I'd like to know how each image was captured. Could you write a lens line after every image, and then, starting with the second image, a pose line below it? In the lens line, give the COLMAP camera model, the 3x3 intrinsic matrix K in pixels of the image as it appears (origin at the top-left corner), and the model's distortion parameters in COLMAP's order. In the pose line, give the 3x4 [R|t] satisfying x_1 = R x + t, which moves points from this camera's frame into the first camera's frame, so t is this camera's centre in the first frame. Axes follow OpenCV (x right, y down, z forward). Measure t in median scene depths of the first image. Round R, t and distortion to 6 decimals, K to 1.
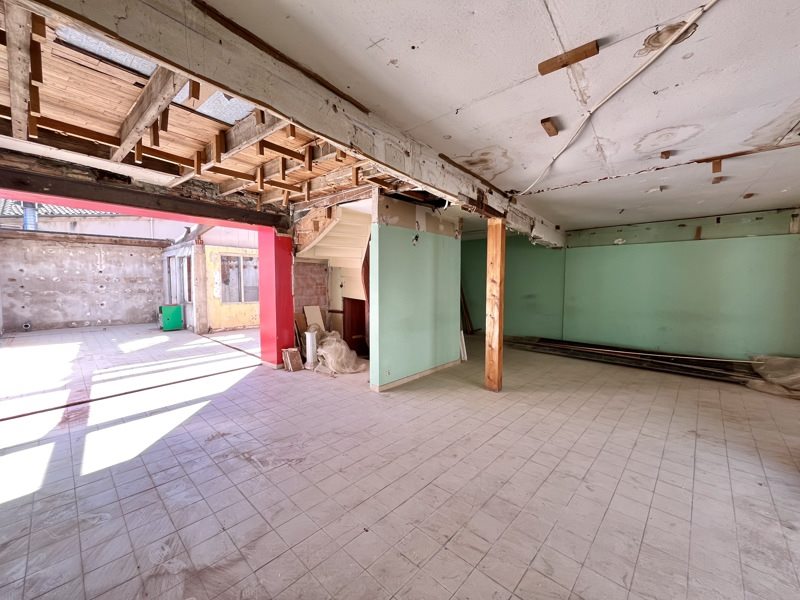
lens RADIAL K [[324.2, 0, 397.9], [0, 324.2, 300.3], [0, 0, 1]] dist [-0.002061, -0.000258]
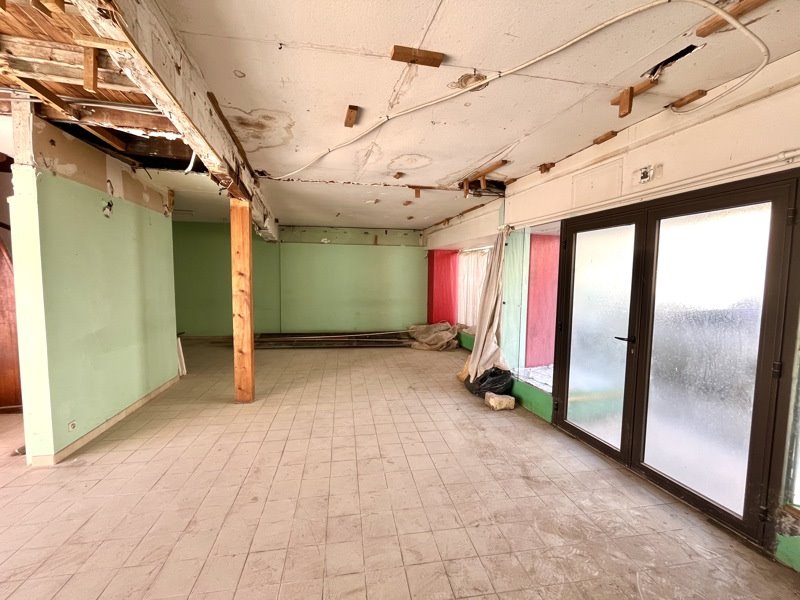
lens RADIAL K [[324.2, 0, 397.9], [0, 324.2, 300.3], [0, 0, 1]] dist [-0.002061, -0.000258]
pose [[0.600404, -0.051321, 0.798049, -0.148537], [0.035603, 0.998665, 0.037436, -0.008658], [-0.798904, 0.005936, 0.601429, 0.179944]]
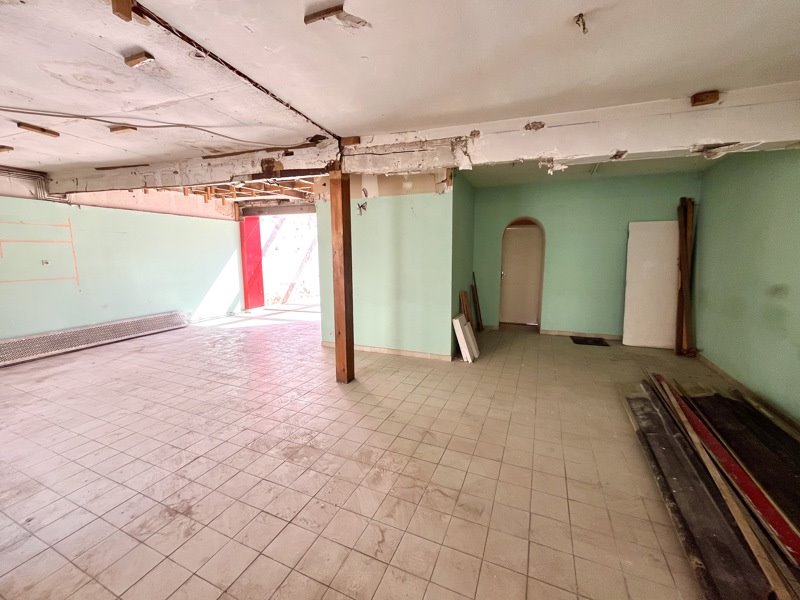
lens RADIAL K [[324.2, 0, 397.9], [0, 324.2, 300.3], [0, 0, 1]] dist [-0.002061, -0.000258]
pose [[0.336477, 0.131811, -0.932421, 1.237774], [-0.050634, 0.991255, 0.121857, -0.047469], [0.940329, 0.006210, 0.340209, 0.934441]]
